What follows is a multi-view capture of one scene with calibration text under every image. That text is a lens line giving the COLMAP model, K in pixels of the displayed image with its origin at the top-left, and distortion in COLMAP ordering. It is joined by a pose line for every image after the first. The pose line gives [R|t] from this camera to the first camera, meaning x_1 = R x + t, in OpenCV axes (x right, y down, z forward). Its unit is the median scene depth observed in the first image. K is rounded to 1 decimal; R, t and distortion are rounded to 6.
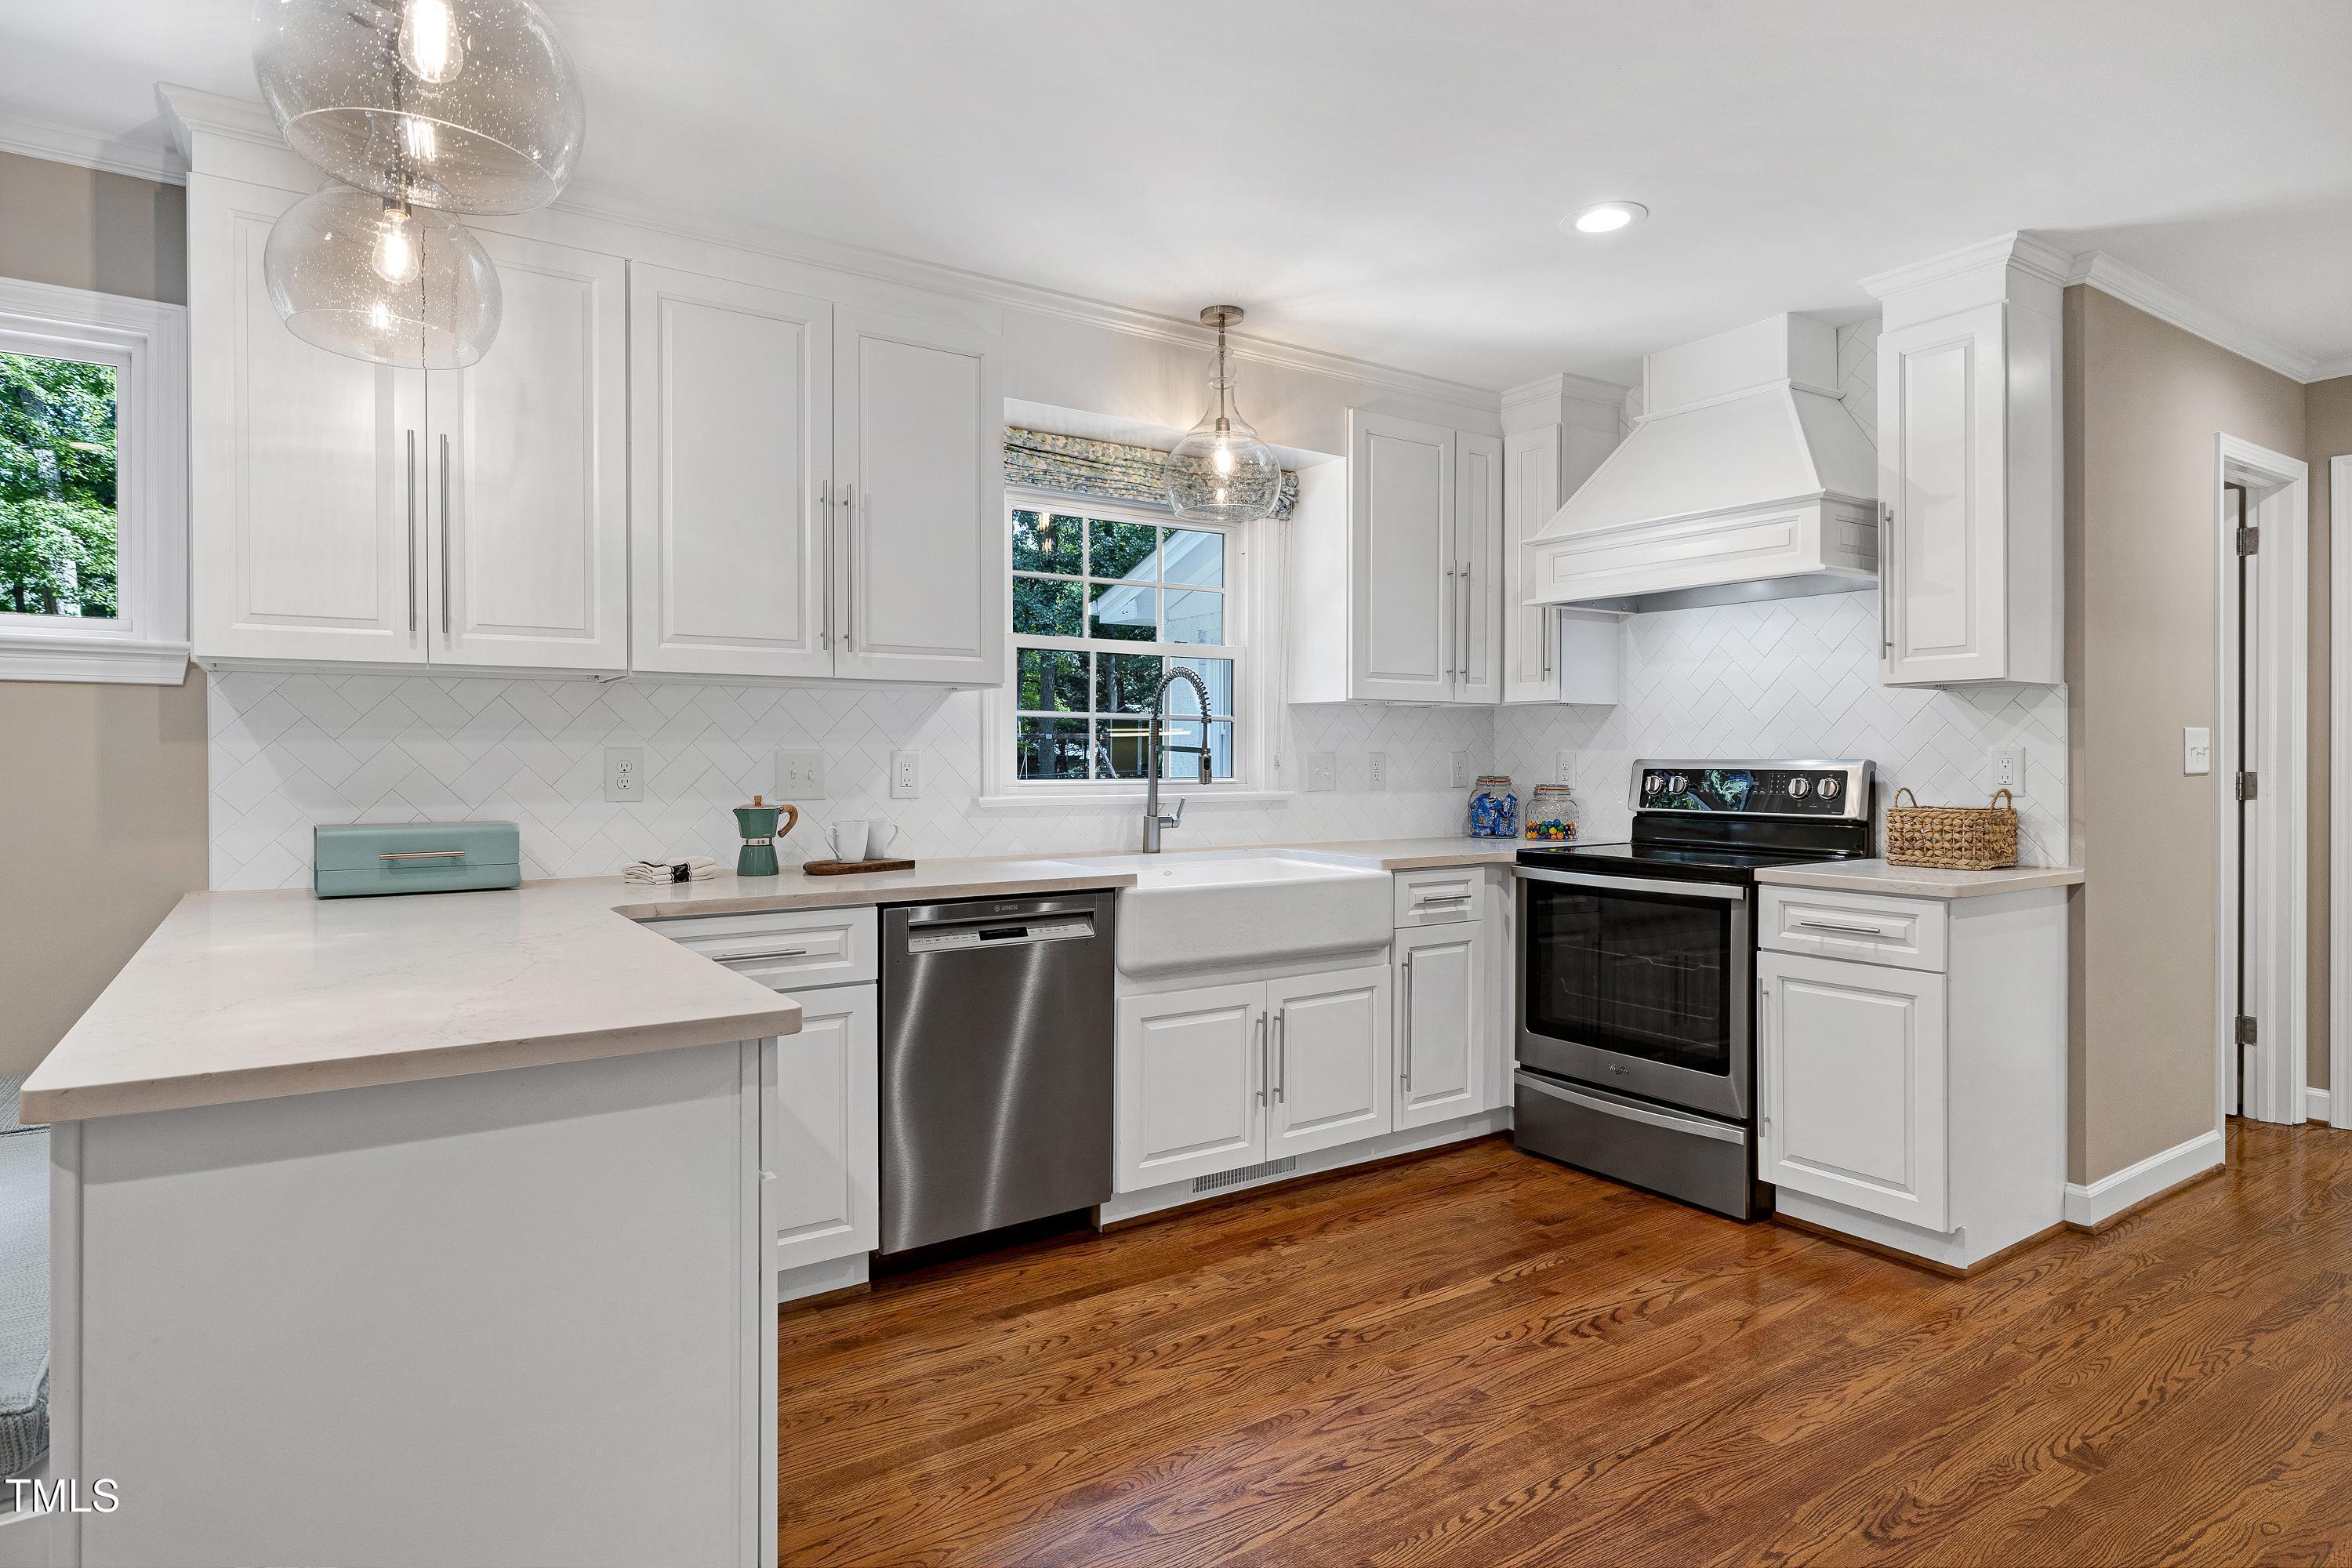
lens RADIAL K [[1276.5, 0, 1171.4], [0, 1276.5, 762.6], [0, 0, 1]] dist [0.005990, 0.000803]
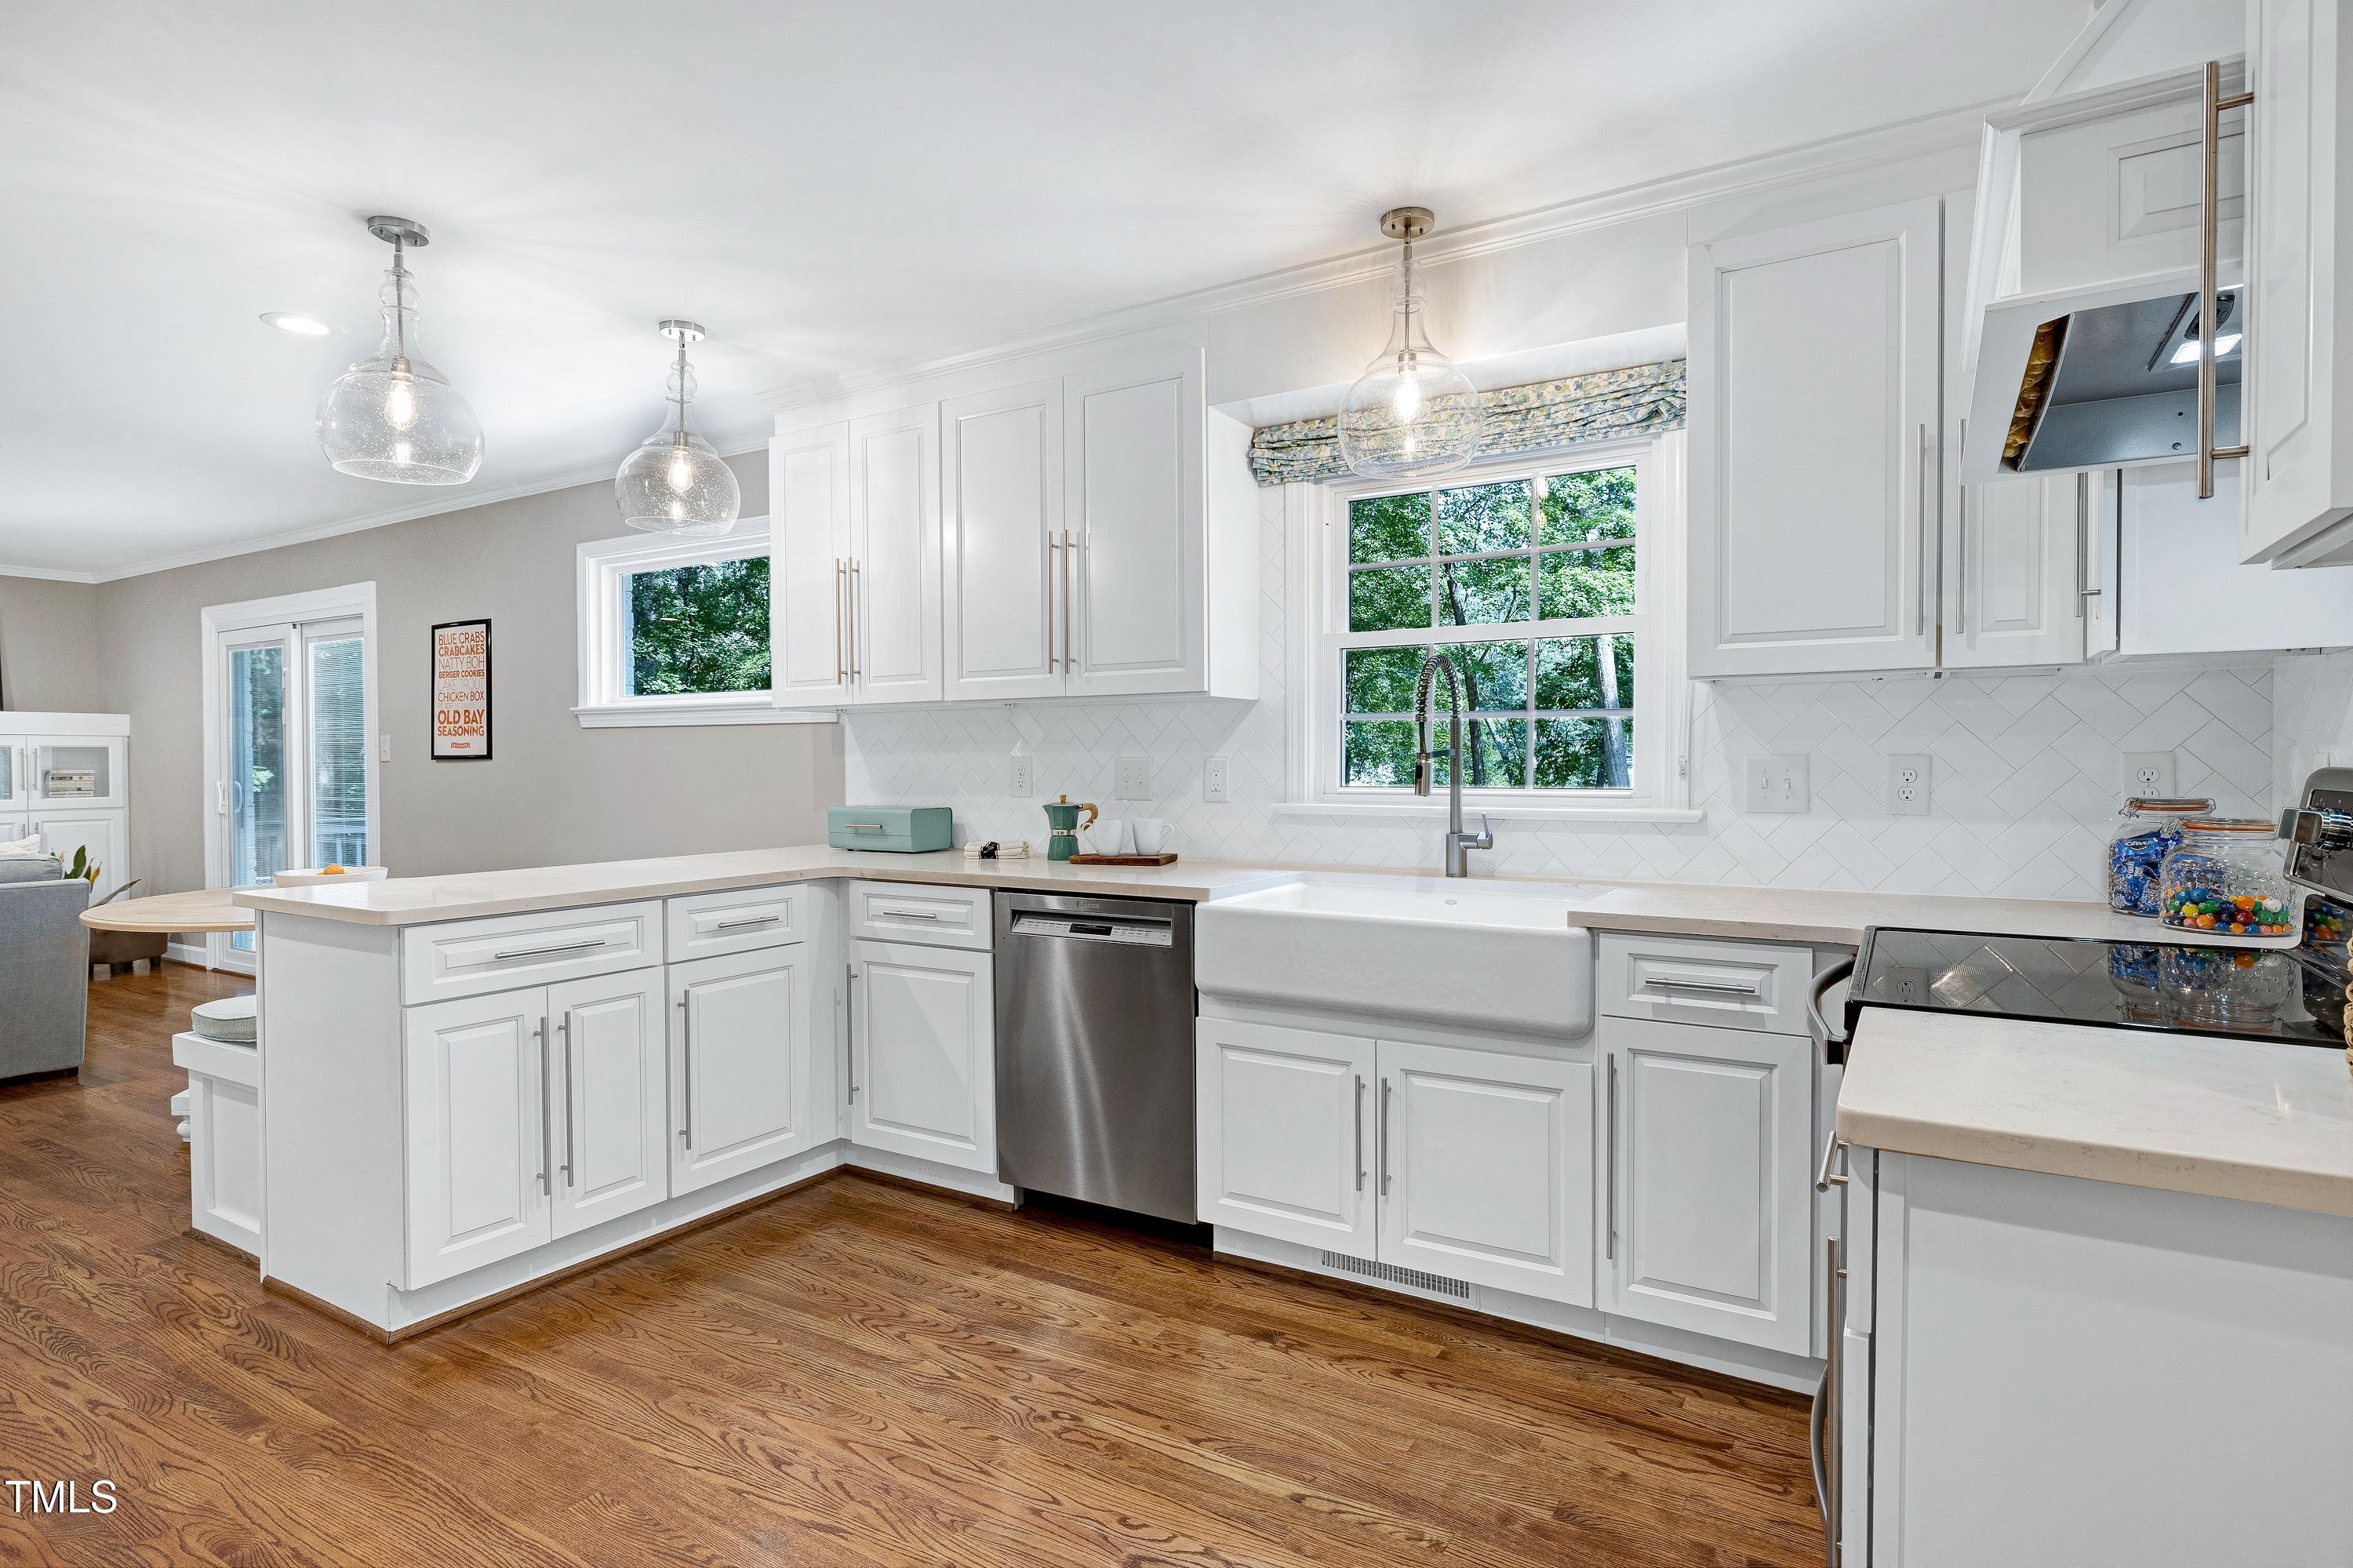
lens RADIAL K [[1213.8, 0, 1176.1], [0, 1213.8, 784.6], [0, 0, 1]] dist [-0.002566, 0.000448]
pose [[0.417020, 0.017821, -0.908722, 0.774983], [-0.001083, 0.999817, 0.019111, -0.006374], [0.908897, -0.006985, 0.416963, 0.608517]]
